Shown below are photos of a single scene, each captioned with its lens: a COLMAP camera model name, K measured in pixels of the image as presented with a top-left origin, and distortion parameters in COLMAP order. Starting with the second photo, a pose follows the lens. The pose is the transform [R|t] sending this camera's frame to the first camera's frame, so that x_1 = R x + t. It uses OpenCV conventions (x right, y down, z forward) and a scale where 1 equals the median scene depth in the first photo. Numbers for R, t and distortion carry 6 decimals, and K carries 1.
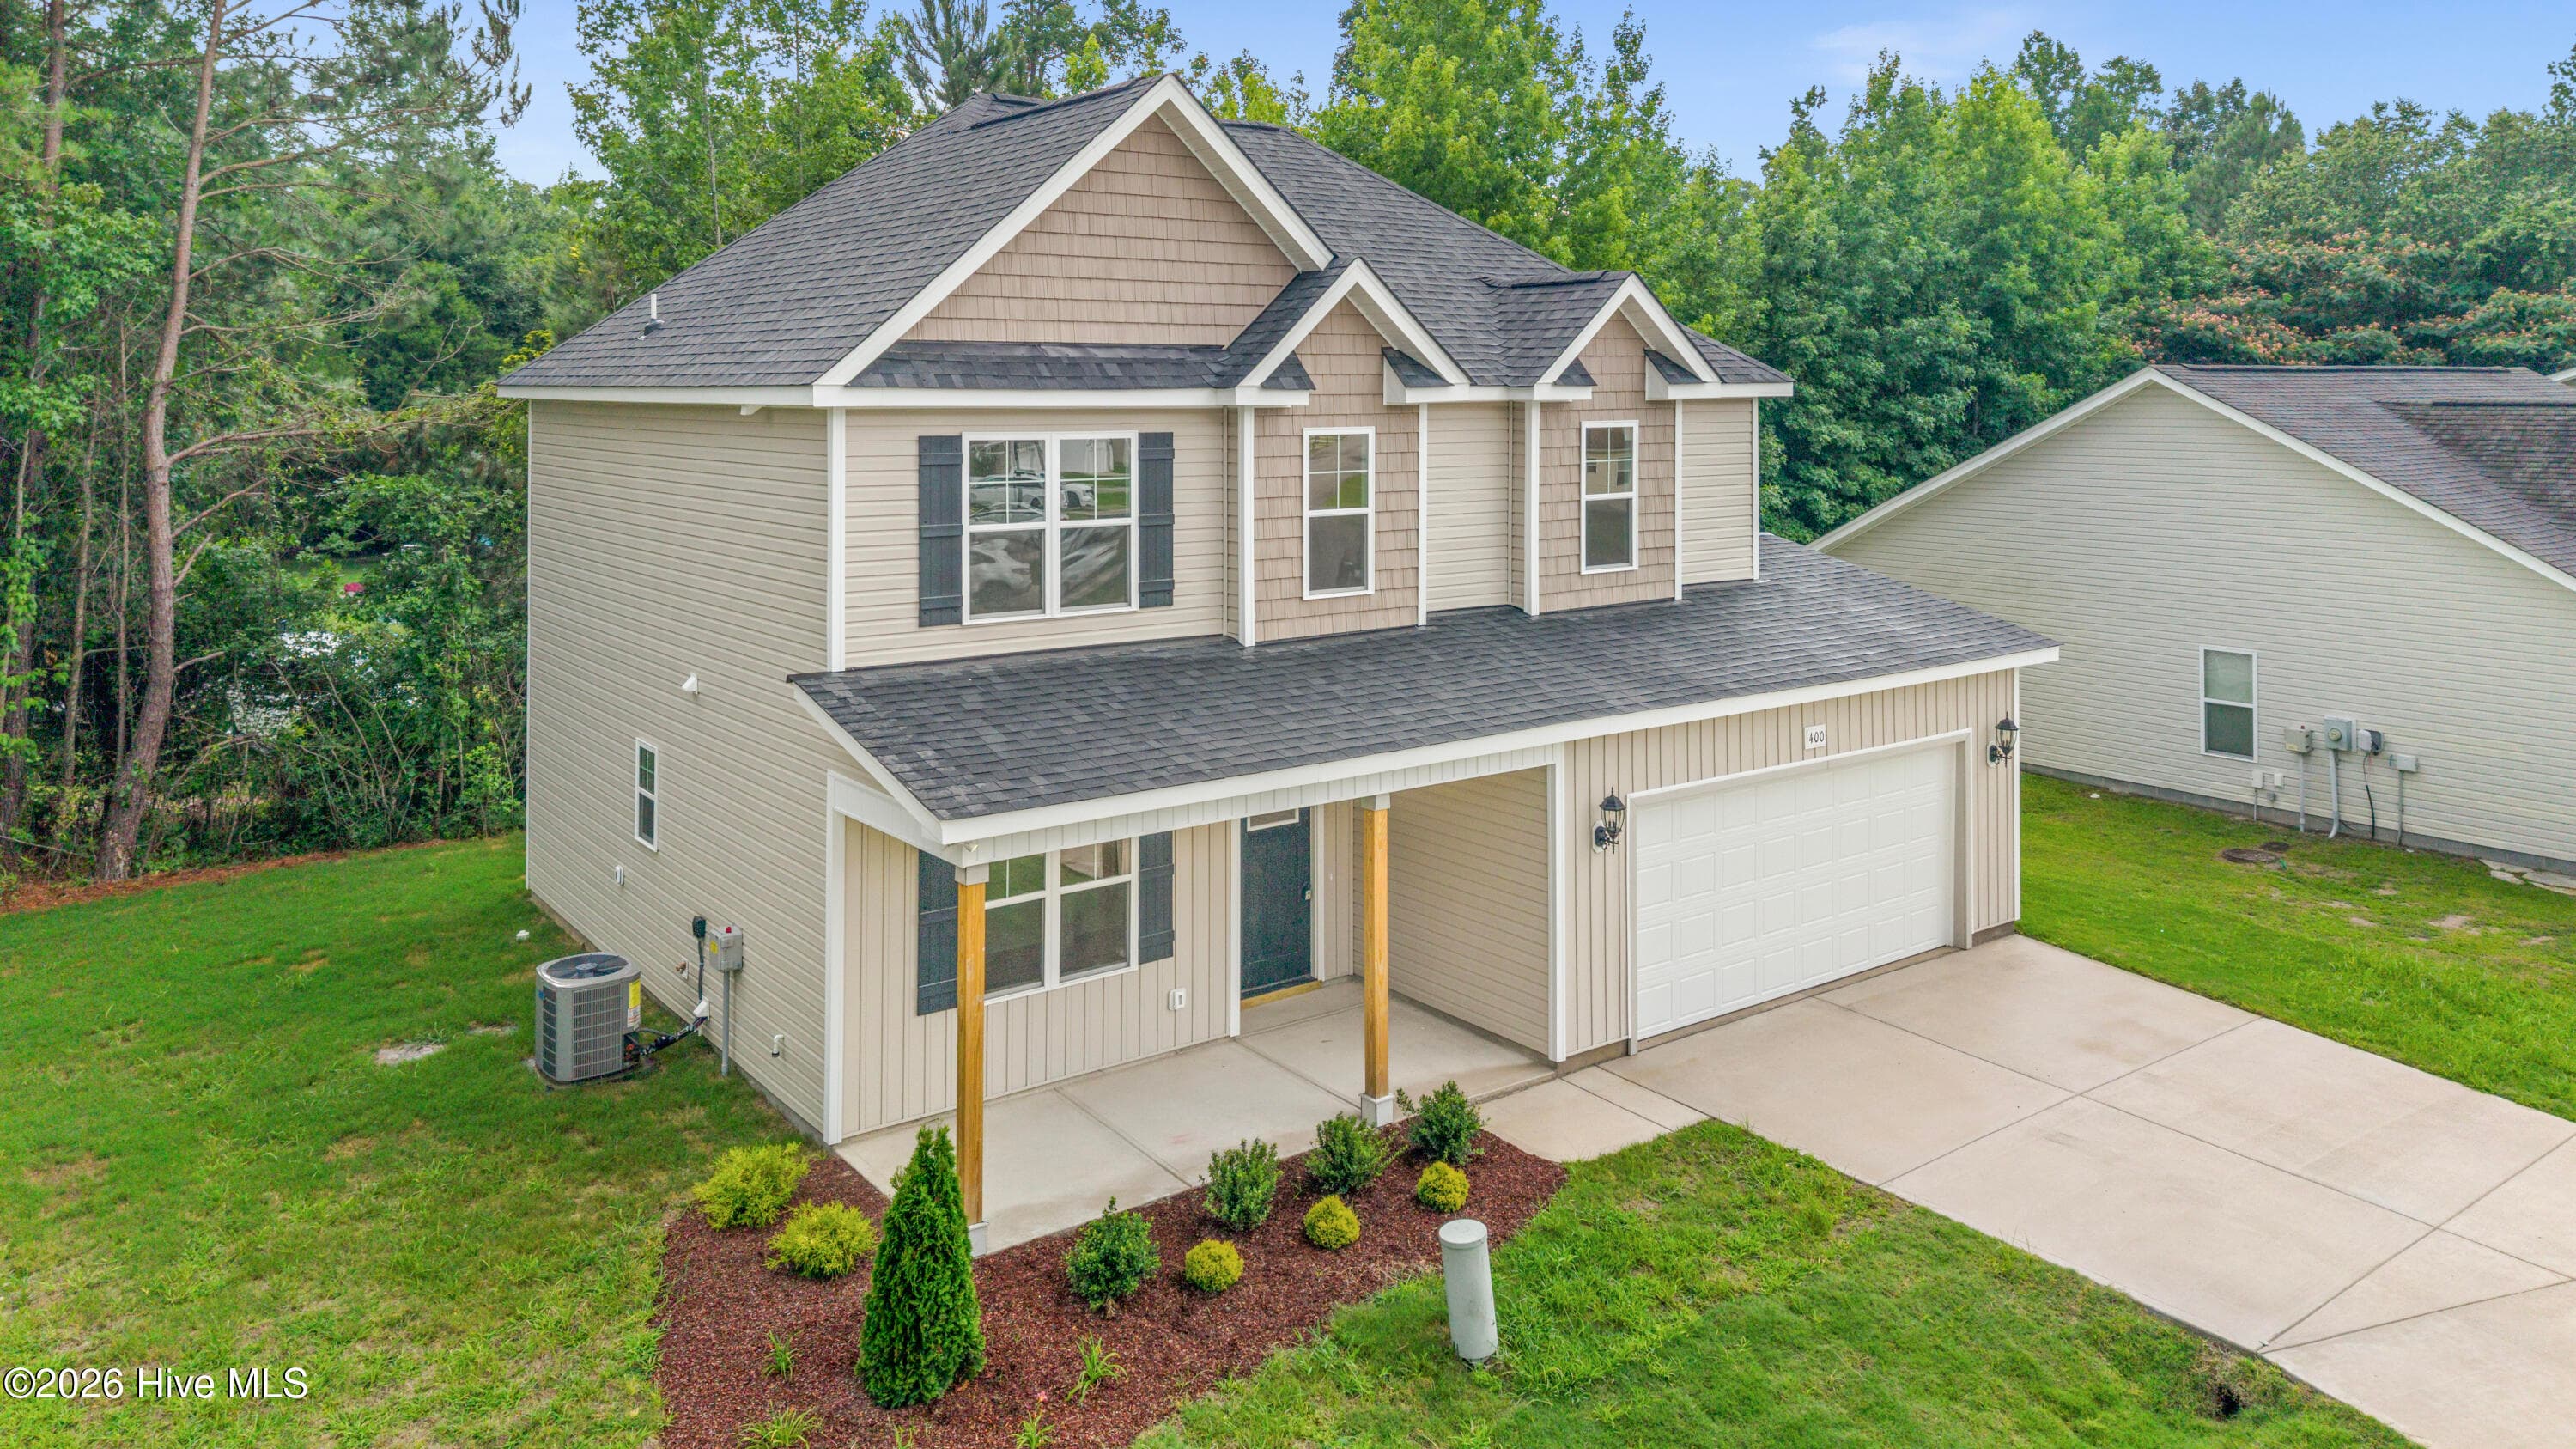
lens RADIAL K [[1773.8, 0, 1273.2], [0, 1773.8, 538.2], [0, 0, 1]] dist [0.007421, -0.000949]
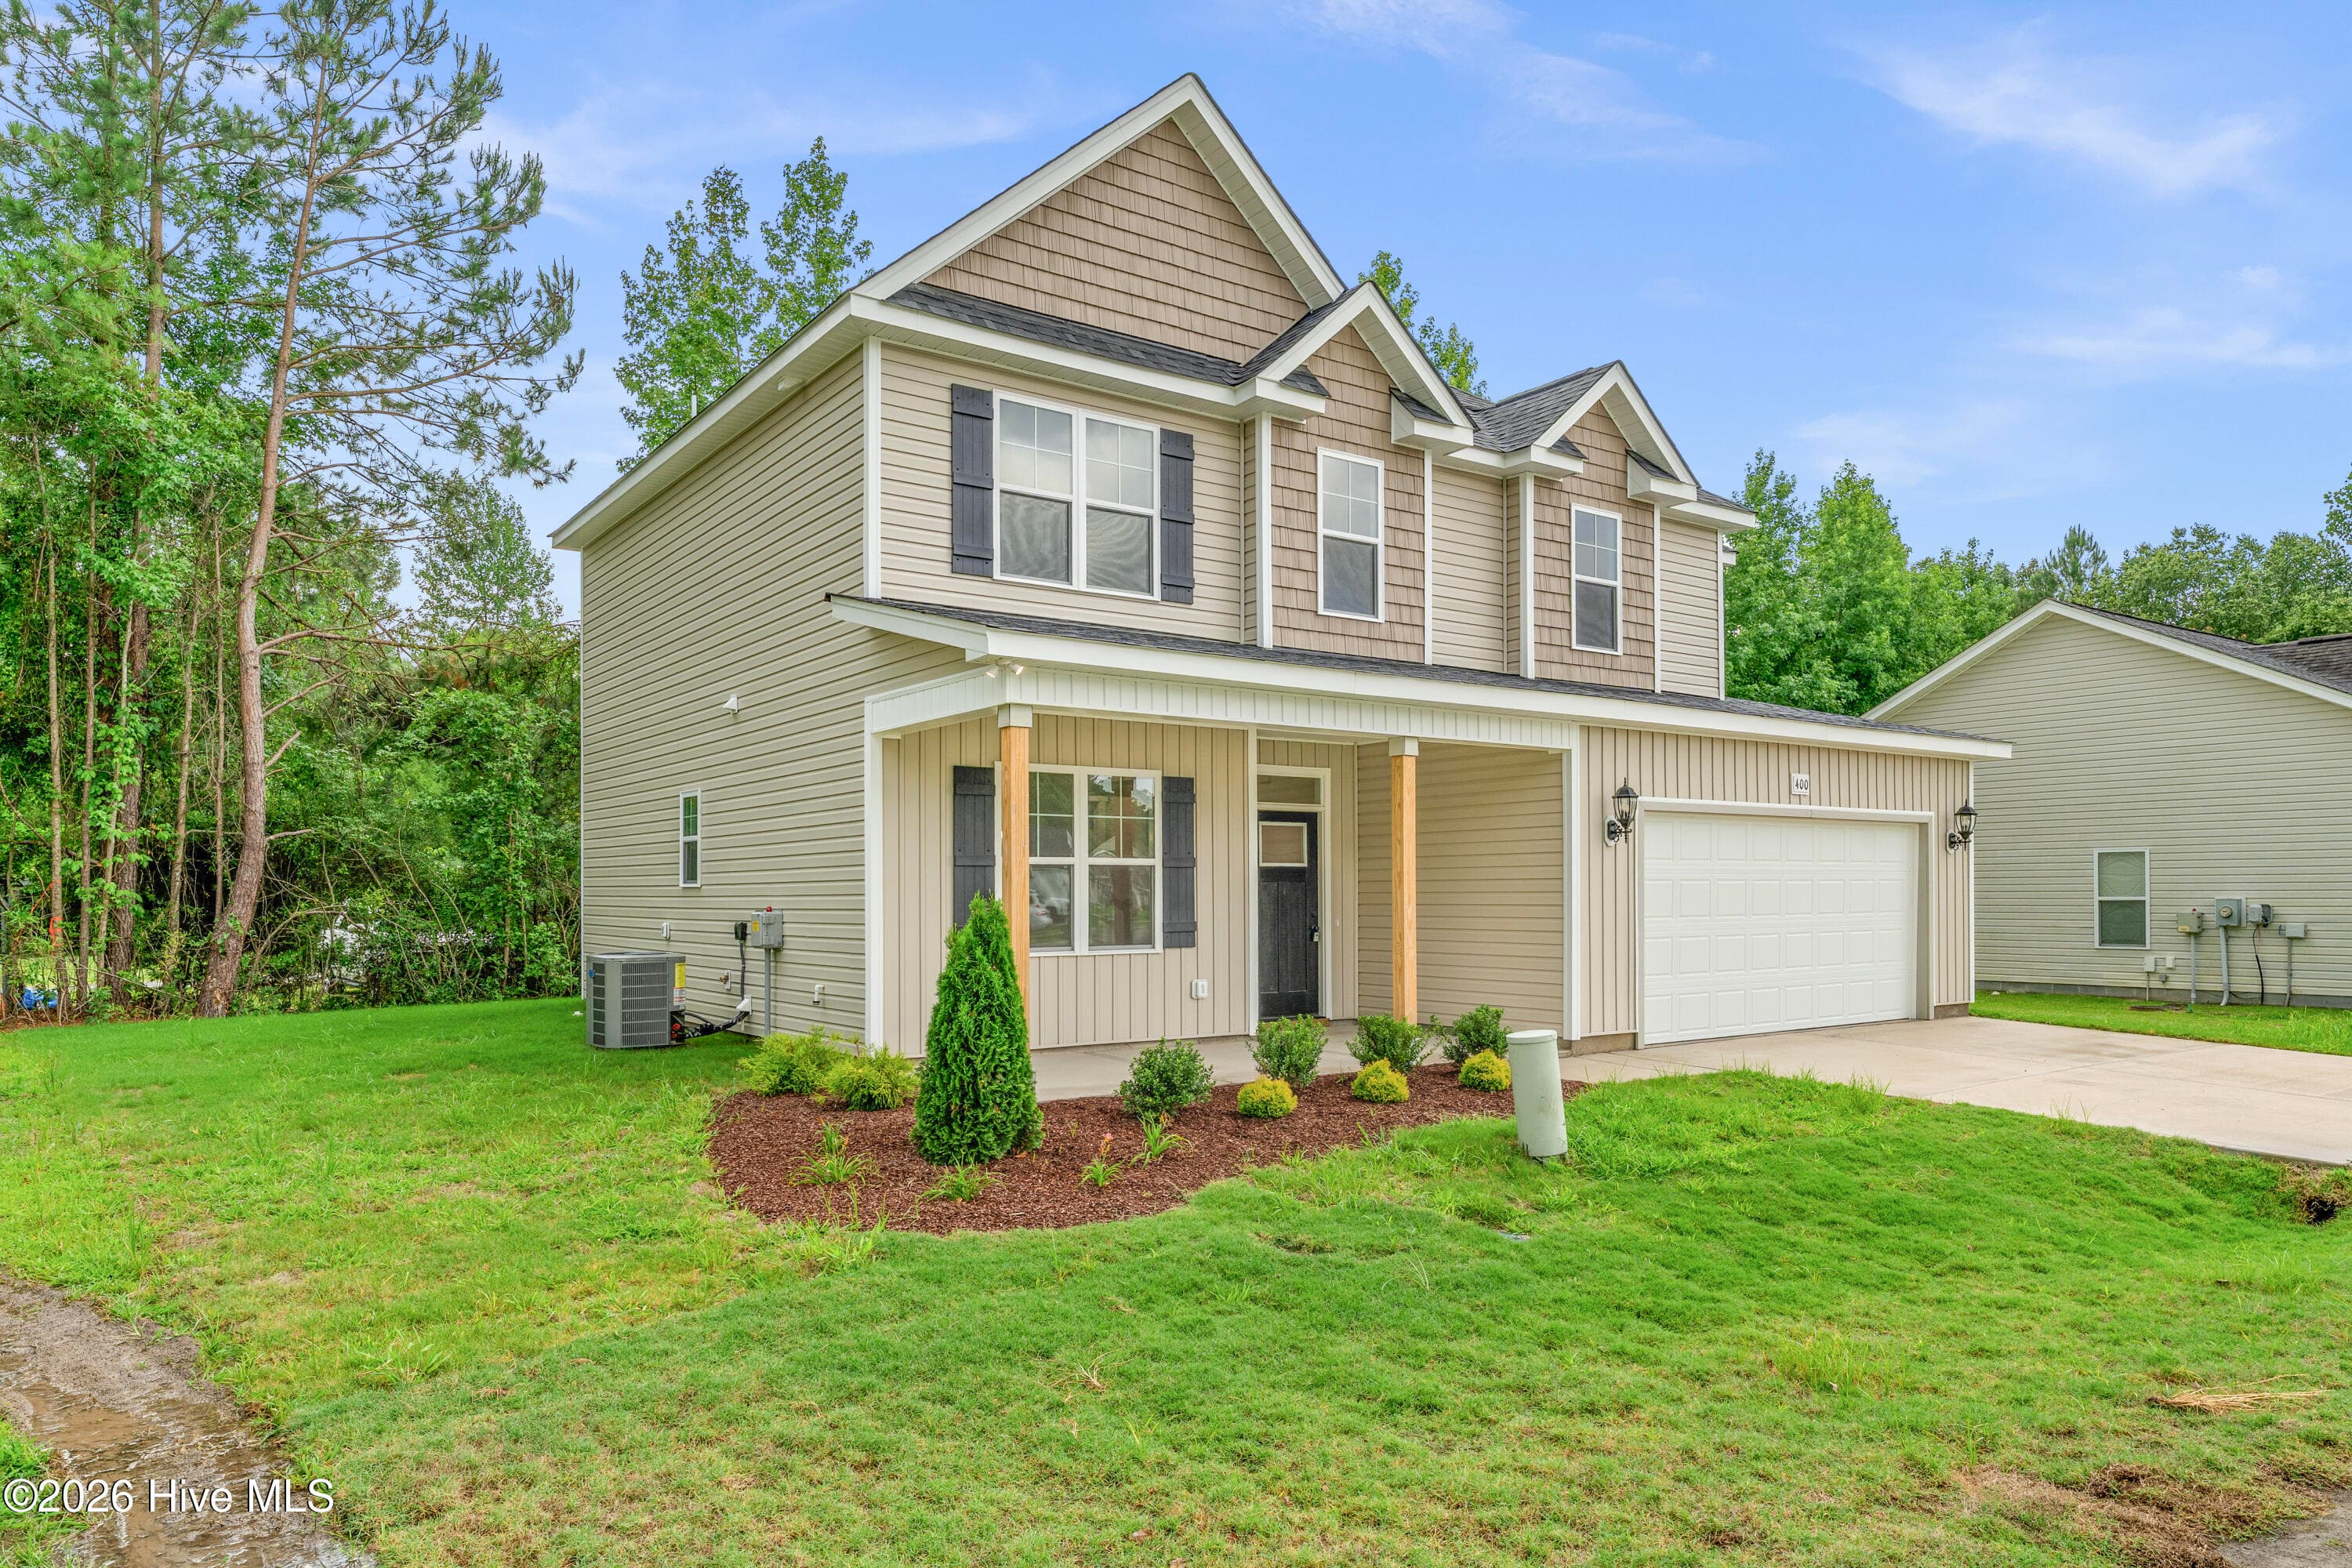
lens RADIAL K [[1474.9, 0, 1182.0], [0, 1474.9, 1028.3], [0, 0, 1]] dist [-0.021727, 0.027688]
pose [[0.999859, -0.004350, -0.016229, -0.049584], [0.004532, 0.999927, 0.011194, 0.265892], [0.016179, -0.011266, 0.999806, 0.136517]]
